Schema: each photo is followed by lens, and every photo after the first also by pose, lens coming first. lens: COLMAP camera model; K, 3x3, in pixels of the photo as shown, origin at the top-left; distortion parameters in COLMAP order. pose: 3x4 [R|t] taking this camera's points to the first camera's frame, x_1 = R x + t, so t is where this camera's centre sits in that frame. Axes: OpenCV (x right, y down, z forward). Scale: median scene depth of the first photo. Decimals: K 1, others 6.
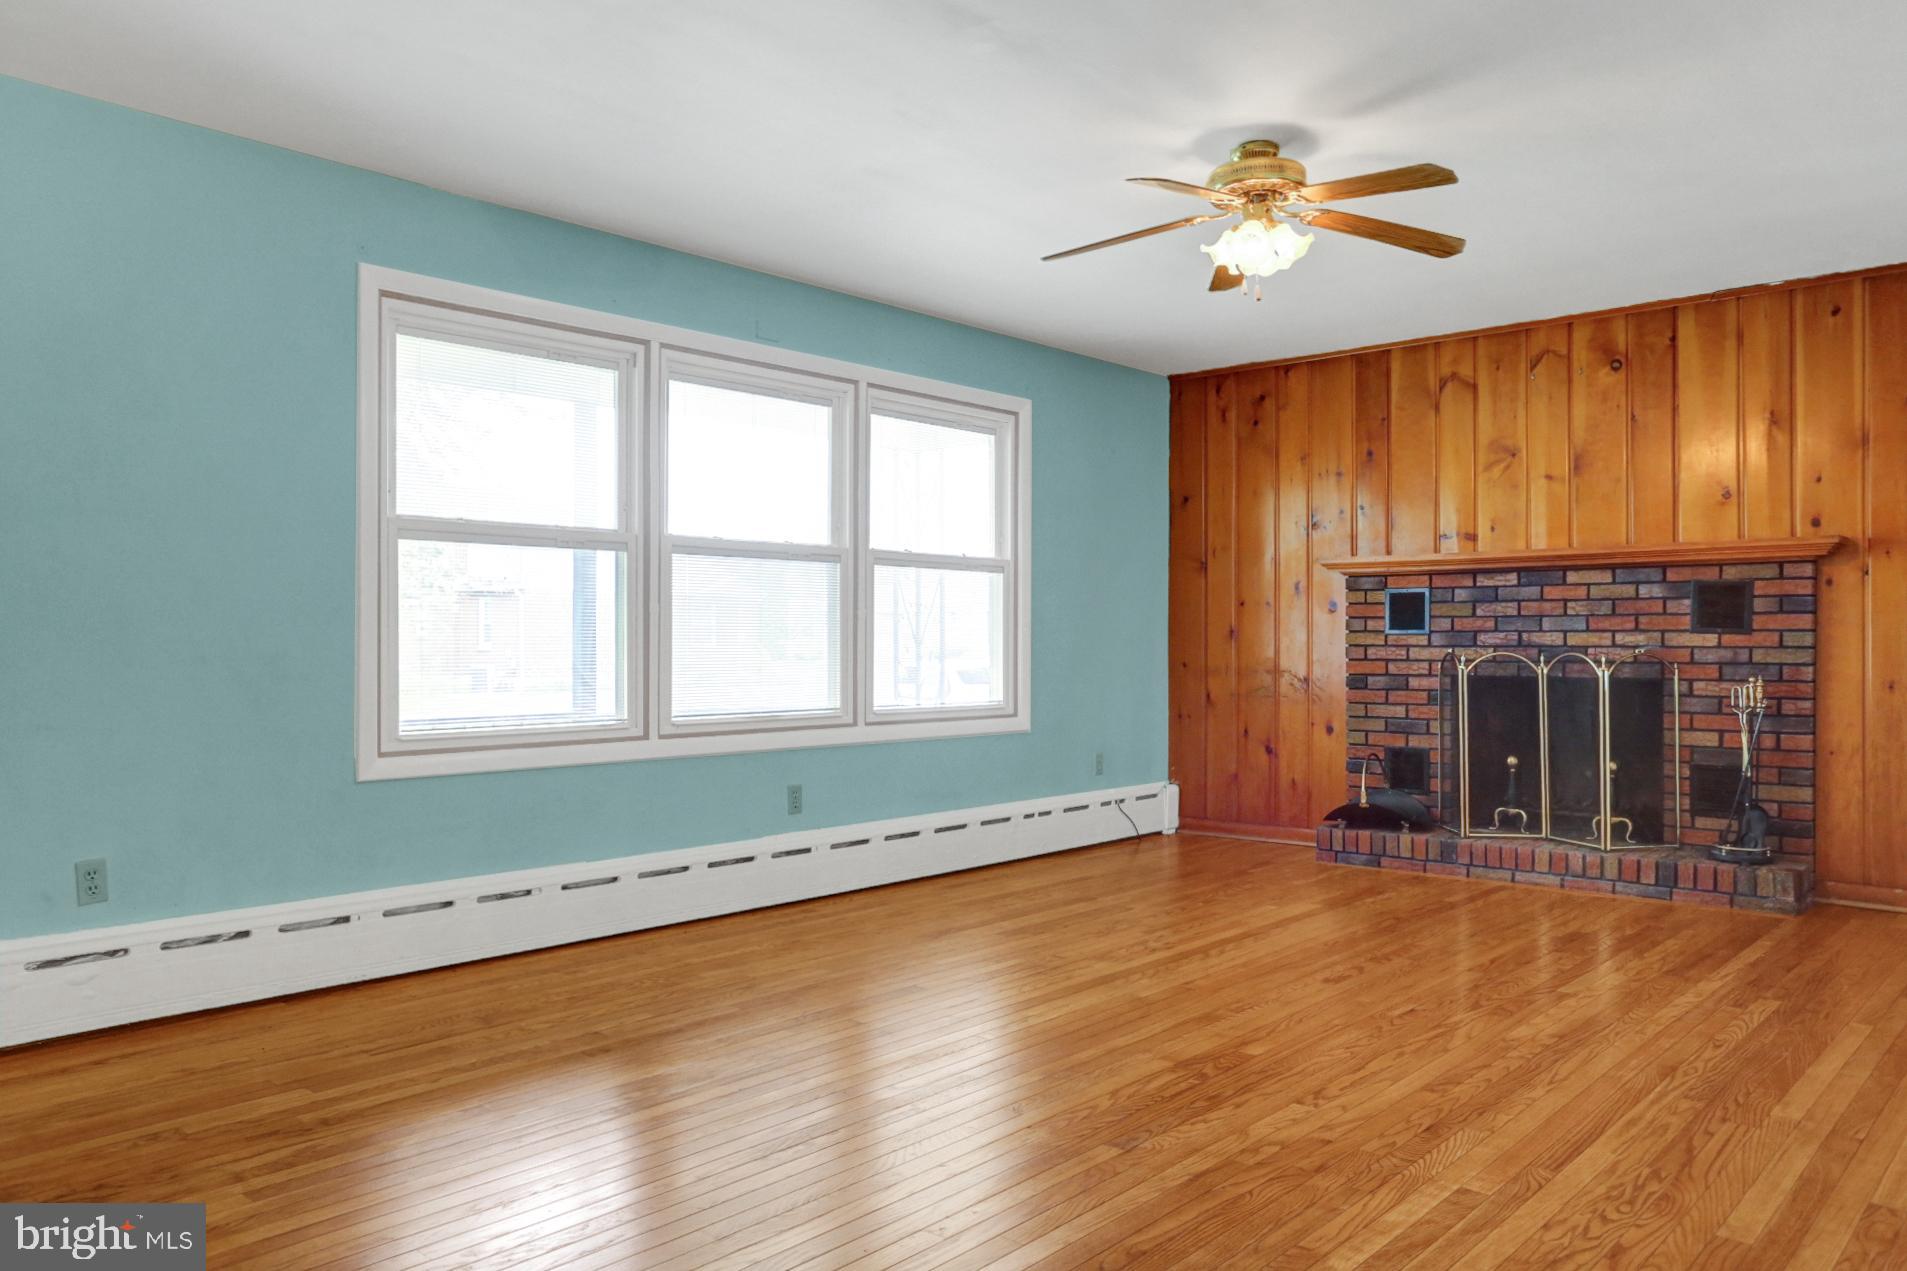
lens RADIAL K [[1378.9, 0, 953.5], [0, 1378.9, 635.5], [0, 0, 1]] dist [-0.047790, 0.074662]
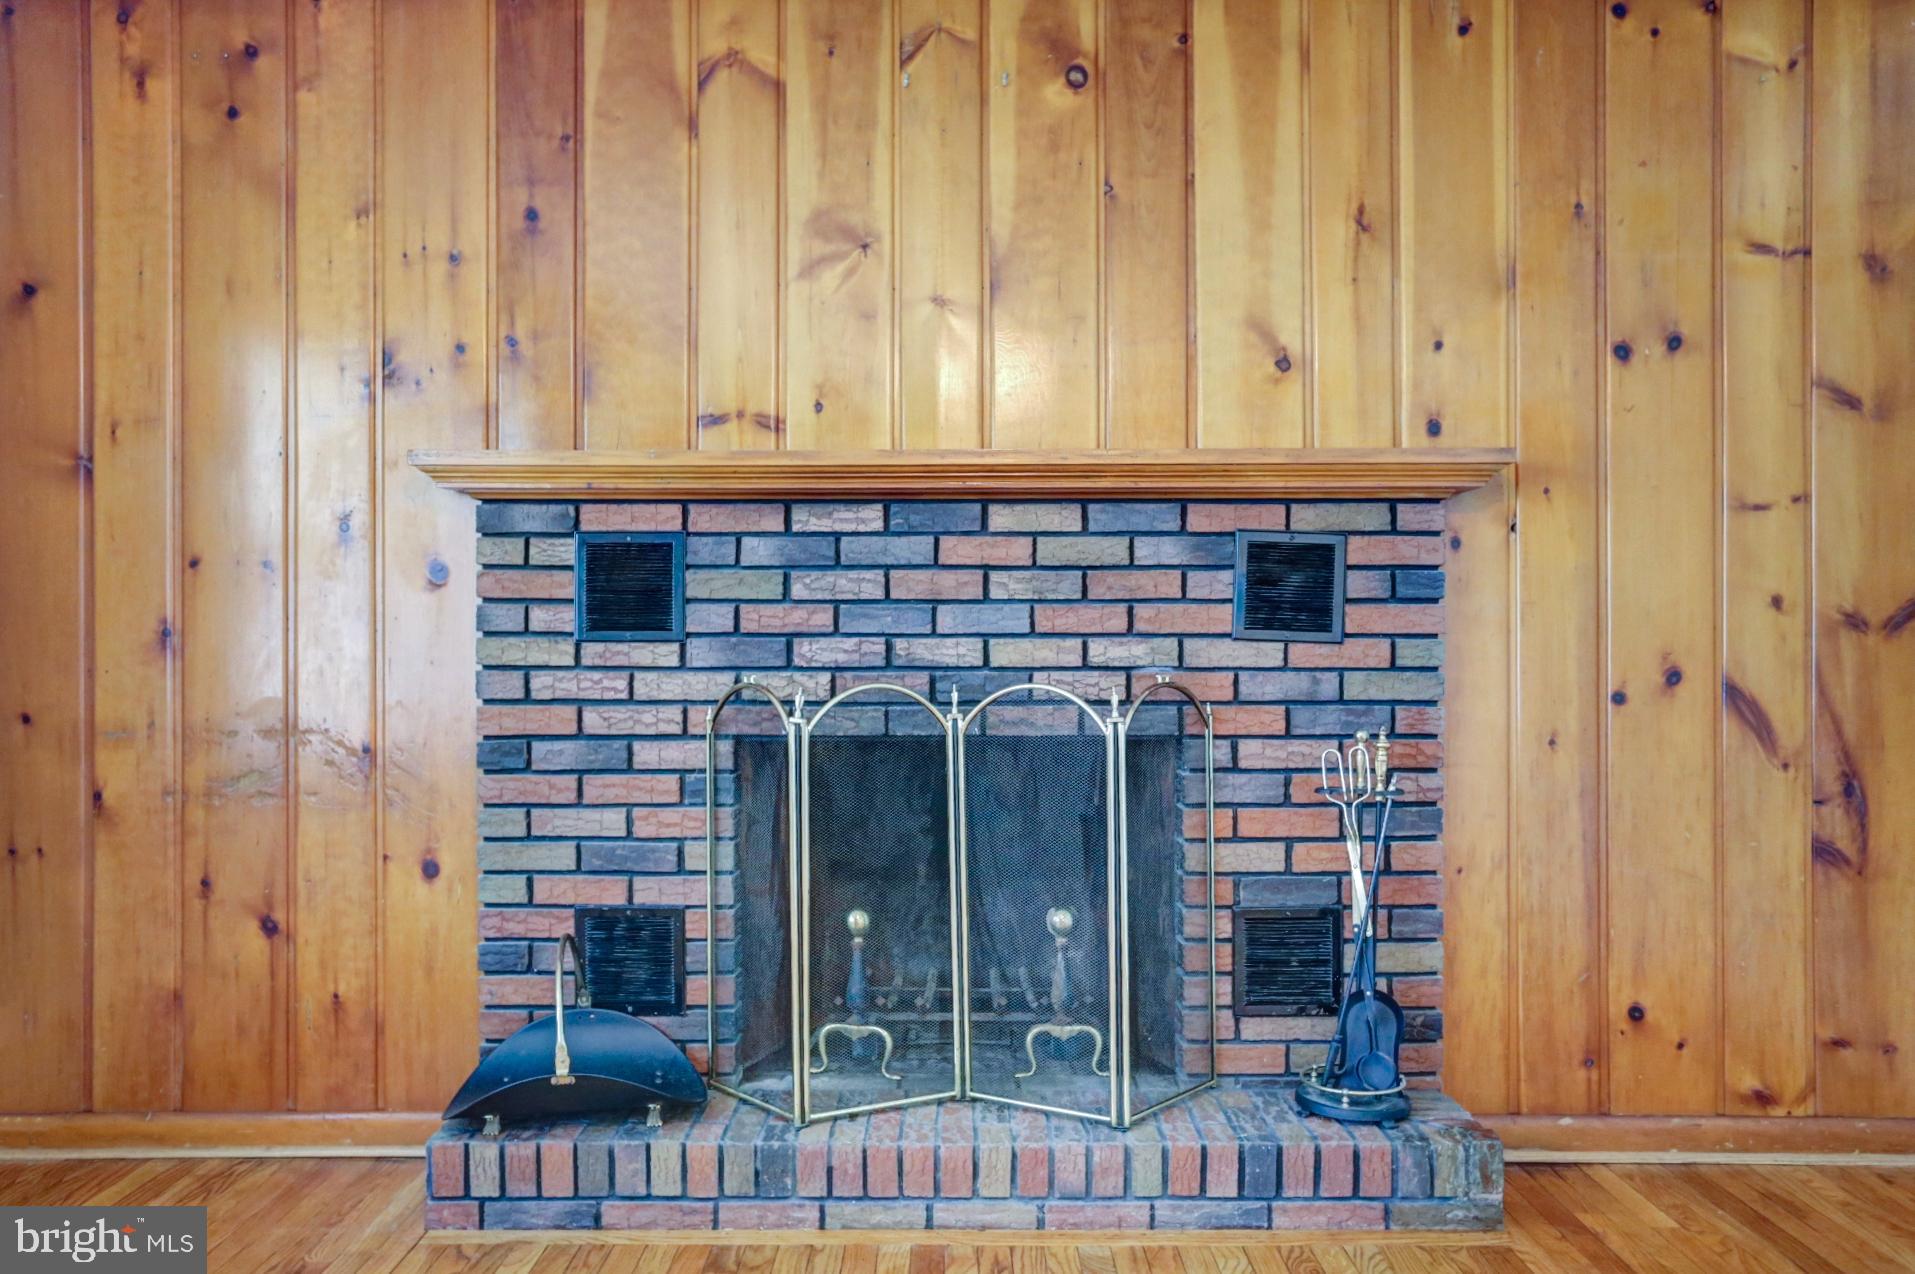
lens RADIAL K [[1486.0, 0, 931.9], [0, 1486.0, 656.5], [0, 0, 1]] dist [-0.041938, 0.075333]
pose [[0.754461, -0.002753, 0.656339, 0.108466], [-0.002359, 0.999973, 0.006907, 0.000579], [-0.656340, -0.006759, 0.754435, 0.646659]]
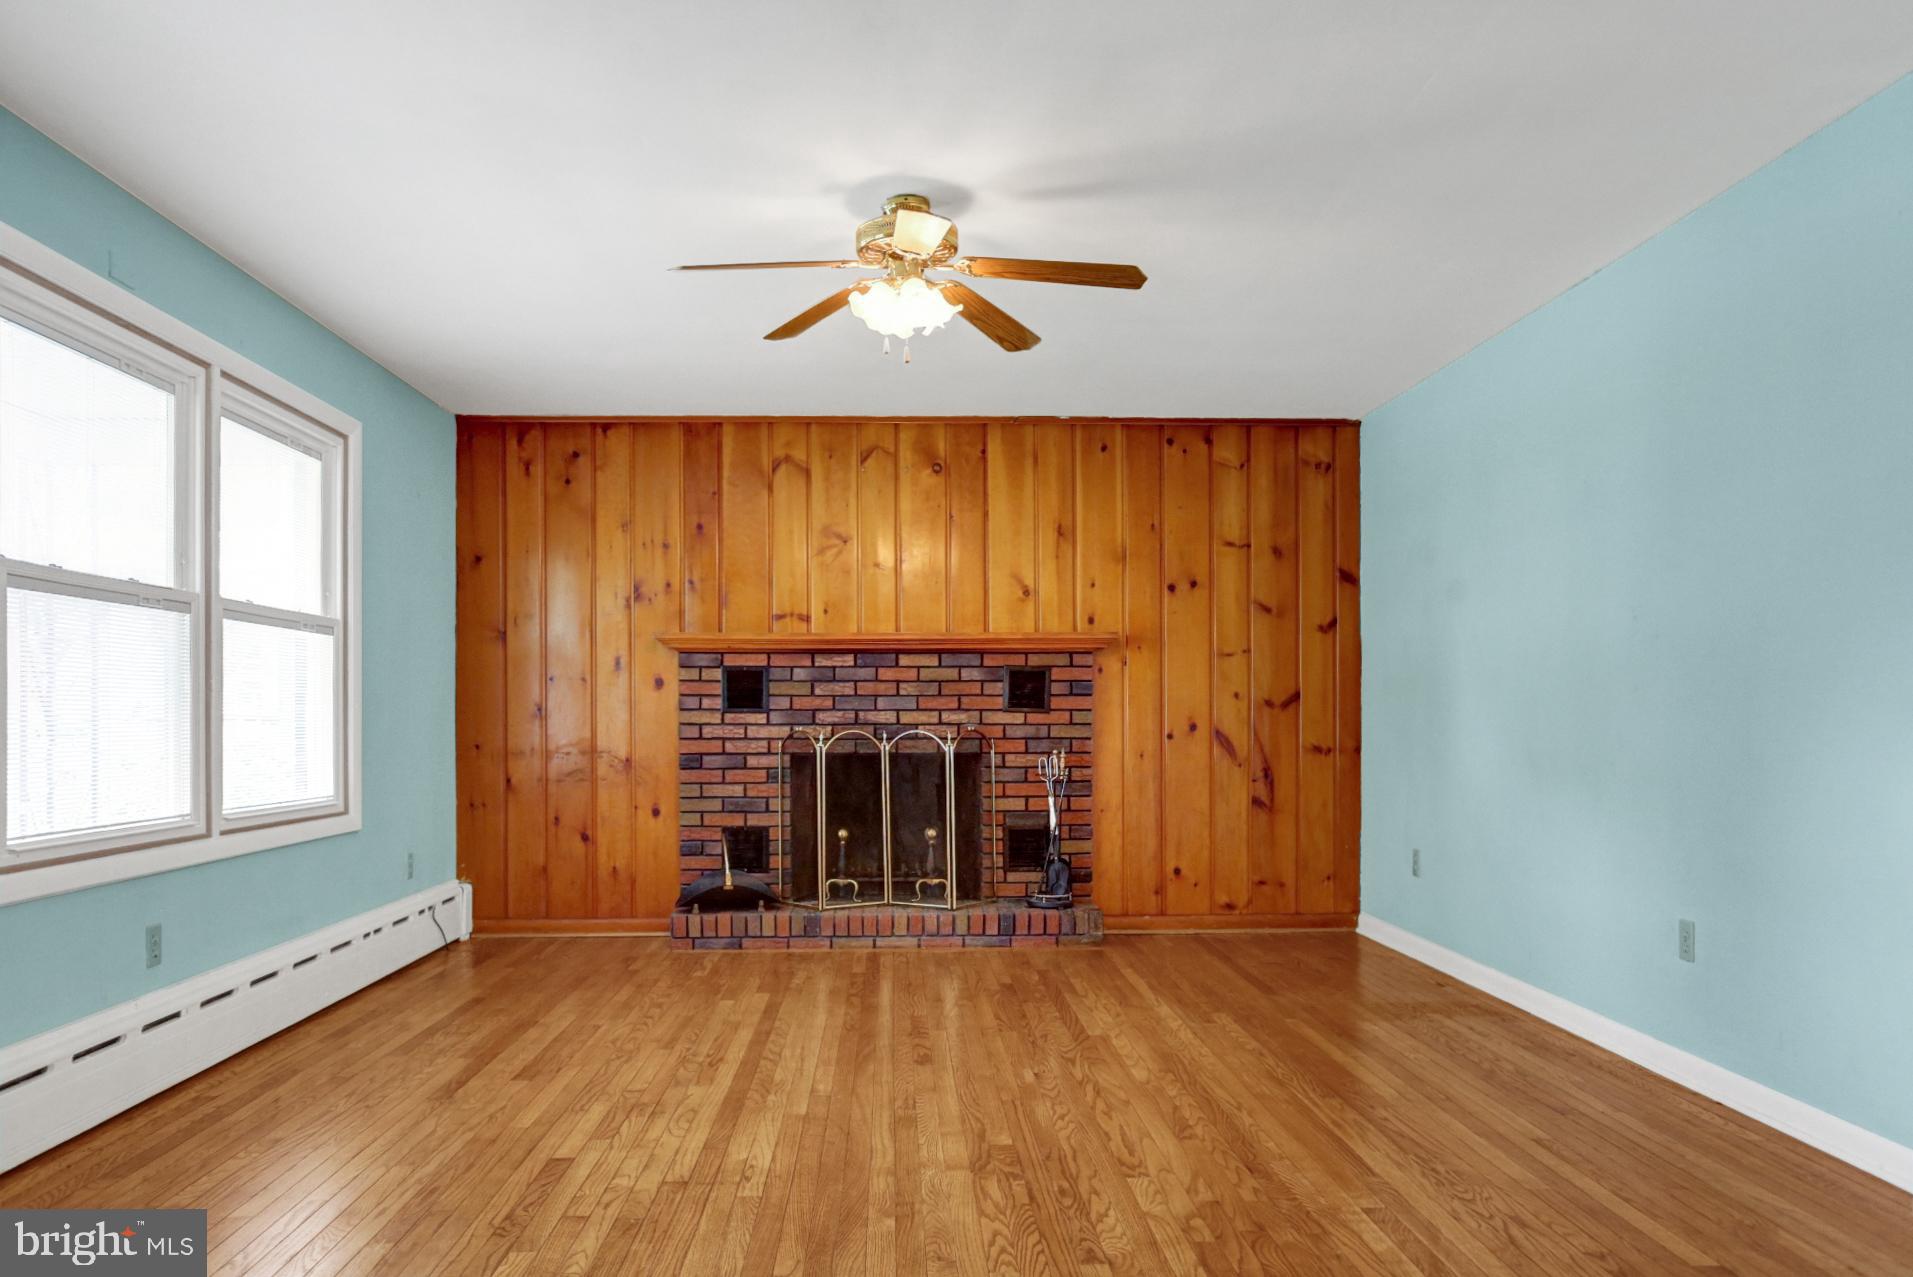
lens RADIAL K [[1391.5, 0, 957.5], [0, 1391.5, 729.4], [0, 0, 1]] dist [-0.048282, 0.078901]
pose [[0.713025, -0.006740, 0.701106, -0.290335], [-0.001032, 0.999943, 0.010662, 0.000349], [-0.701138, -0.008326, 0.712977, 0.191107]]
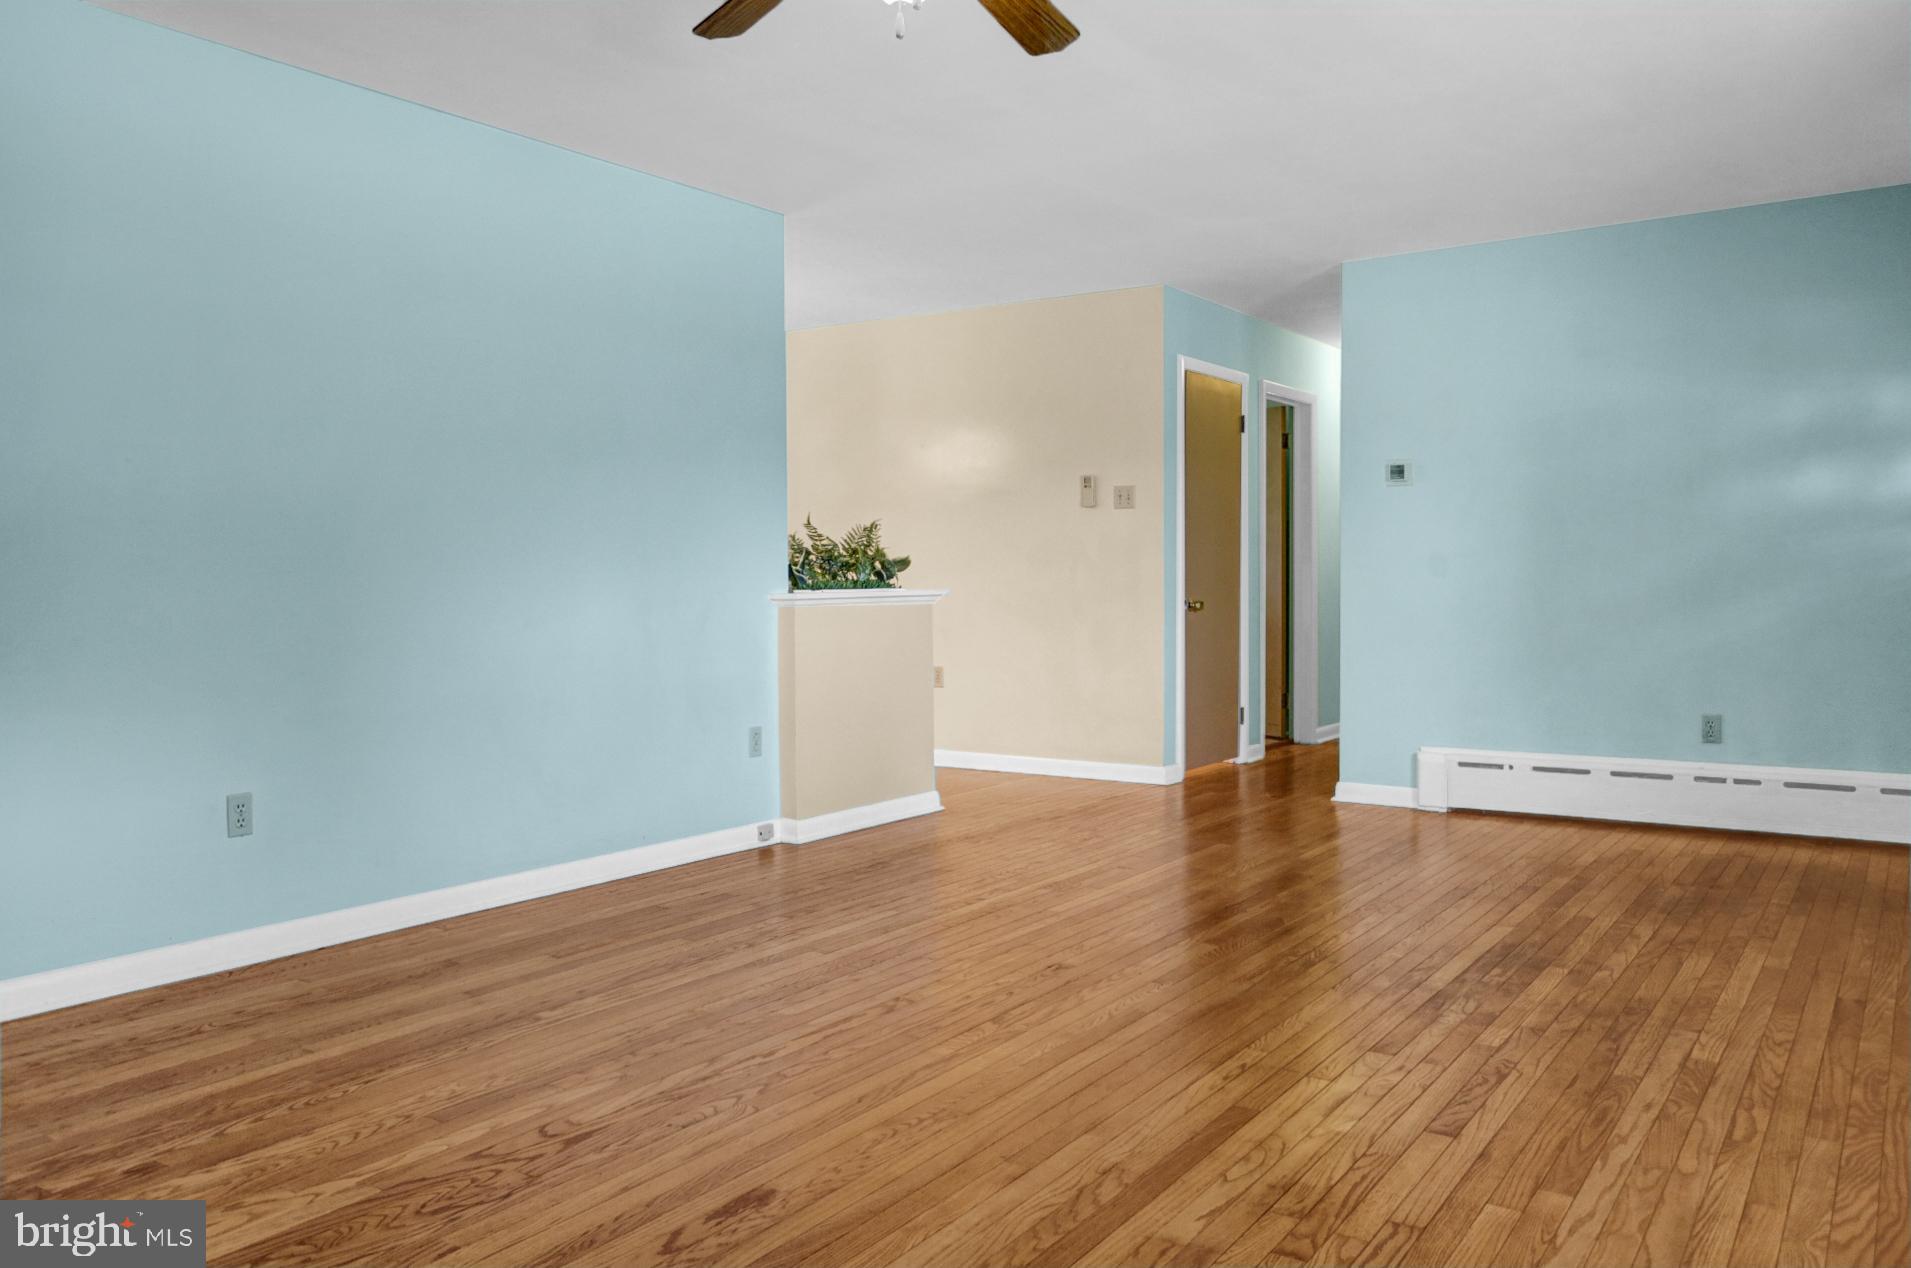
lens RADIAL K [[1426.2, 0, 955.5], [0, 1426.2, 634.0], [0, 0, 1]] dist [-0.031653, 0.097340]
pose [[-0.991385, 0.009613, -0.130630, 0.191111], [0.004618, 0.999248, 0.038488, 0.003332], [0.130902, 0.037553, -0.990684, 1.111442]]
